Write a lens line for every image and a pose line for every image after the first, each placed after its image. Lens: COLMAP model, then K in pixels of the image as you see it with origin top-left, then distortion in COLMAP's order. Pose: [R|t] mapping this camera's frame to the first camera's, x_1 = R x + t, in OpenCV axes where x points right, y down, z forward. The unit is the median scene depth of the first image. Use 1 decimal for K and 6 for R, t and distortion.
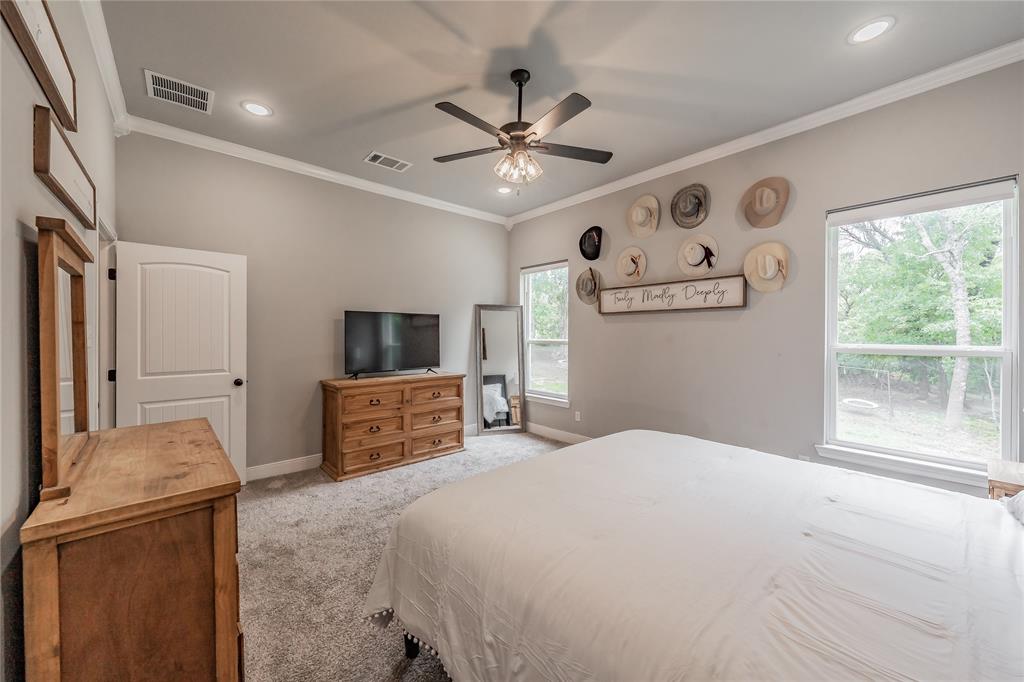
lens RADIAL K [[381.9, 0, 510.1], [0, 381.9, 337.4], [0, 0, 1]] dist [0.000090, 0.000724]
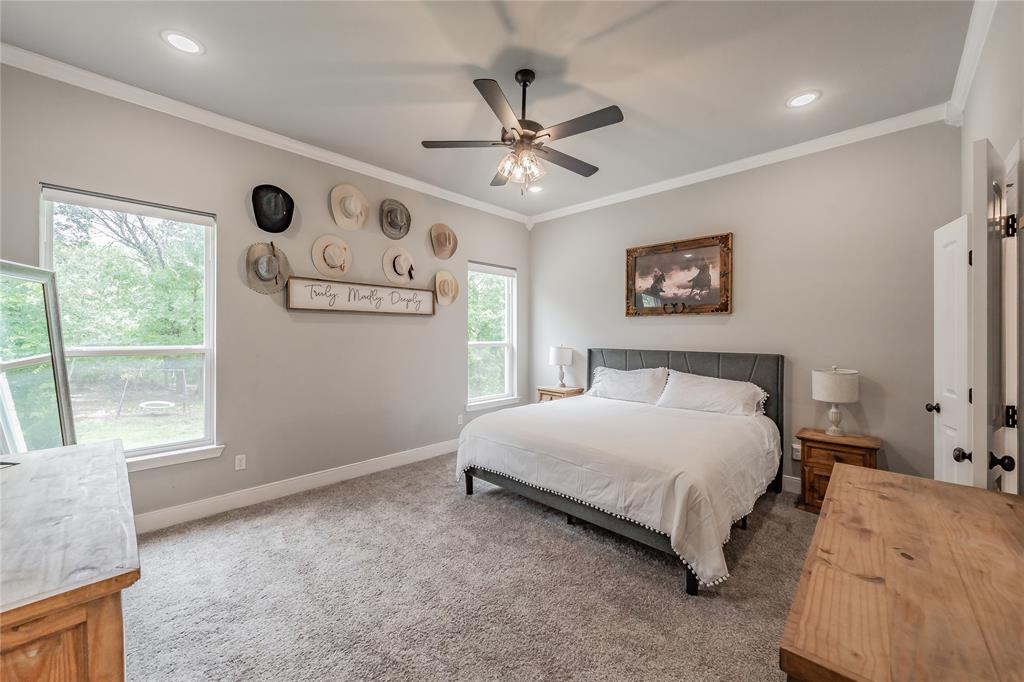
lens RADIAL K [[381.9, 0, 512.9], [0, 381.9, 338.6], [0, 0, 1]] dist [0.000090, 0.000724]
pose [[-0.074947, -0.010160, 0.997136, -0.625099], [0.009848, 0.999892, 0.010928, -0.009479], [-0.997139, 0.010639, -0.074839, 0.719615]]
